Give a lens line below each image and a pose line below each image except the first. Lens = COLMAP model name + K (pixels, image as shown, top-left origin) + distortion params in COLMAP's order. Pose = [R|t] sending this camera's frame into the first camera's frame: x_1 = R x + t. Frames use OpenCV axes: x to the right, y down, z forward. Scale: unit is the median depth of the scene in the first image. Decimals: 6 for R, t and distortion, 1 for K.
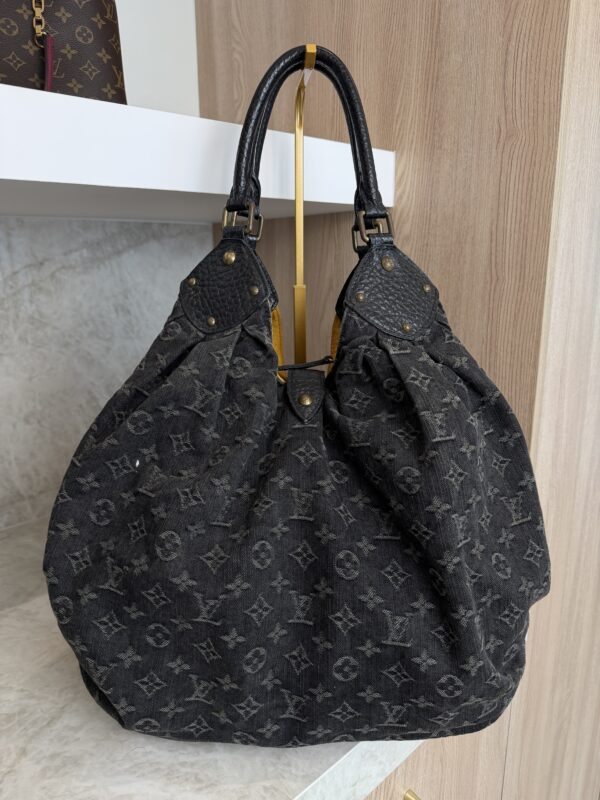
lens RADIAL K [[605.0, 0, 308.0], [0, 605.0, 401.2], [0, 0, 1]] dist [-0.004888, -0.024185]
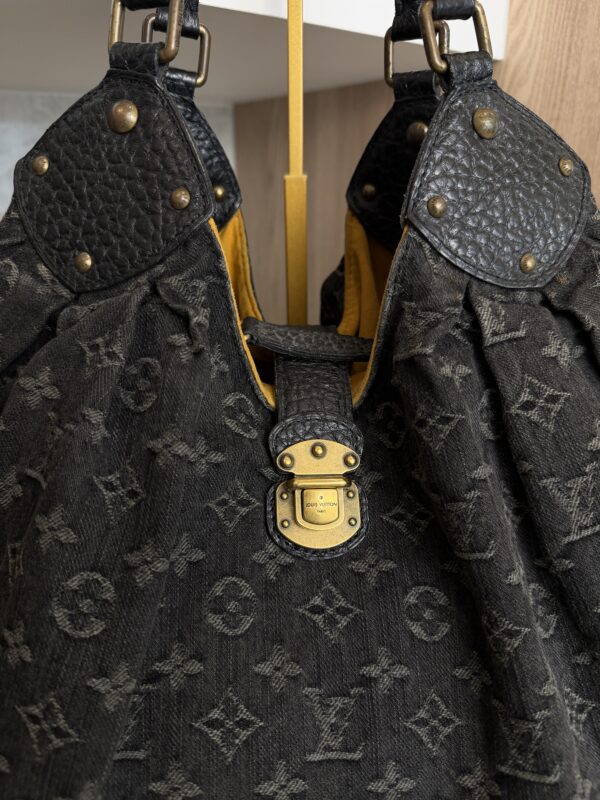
lens RADIAL K [[605.0, 0, 301.4], [0, 605.0, 403.7], [0, 0, 1]] dist [-0.004888, -0.024185]
pose [[0.996836, 0.029339, -0.073868, -0.012559], [-0.020075, 0.992182, 0.123177, -0.036786], [0.076904, -0.121304, 0.989632, 0.316041]]
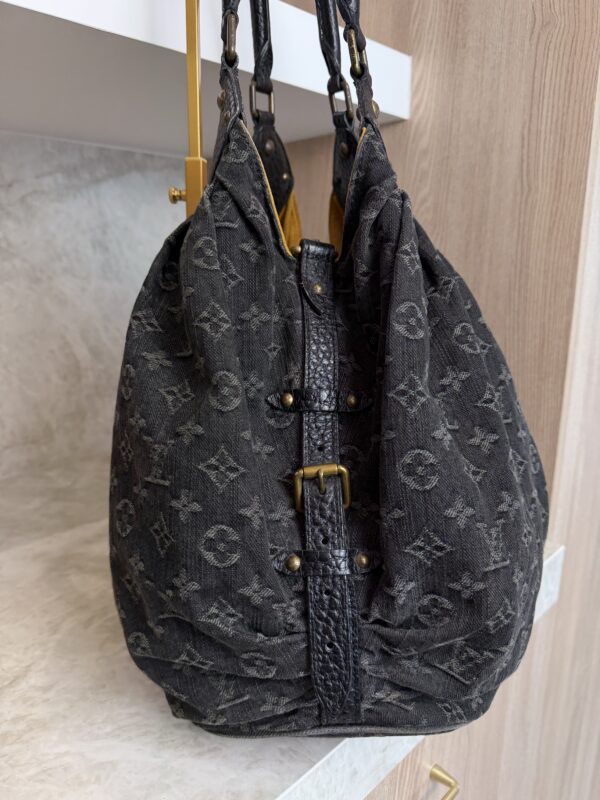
lens RADIAL K [[605.0, 0, 307.0], [0, 605.0, 403.0], [0, 0, 1]] dist [-0.004888, -0.024185]
pose [[0.999106, 0.005605, 0.041901, -0.045219], [-0.005239, 0.999947, -0.008857, 0.110724], [-0.041949, 0.008630, 0.999082, 0.112143]]
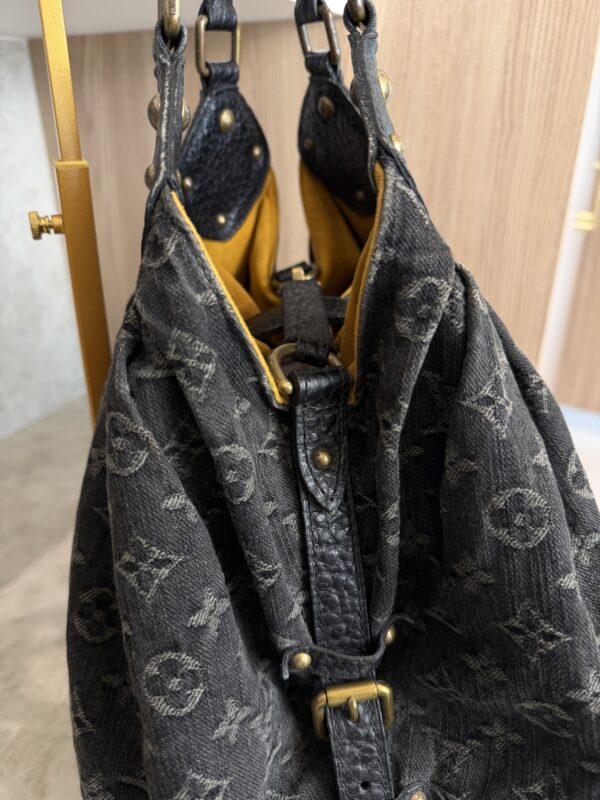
lens RADIAL K [[605.0, 0, 321.5], [0, 605.0, 399.8], [0, 0, 1]] dist [-0.004888, -0.024185]
pose [[0.930571, -0.157097, 0.330692, -0.183686], [0.077180, 0.967137, 0.242259, -0.067501], [-0.357883, -0.199916, 0.912115, 0.301288]]
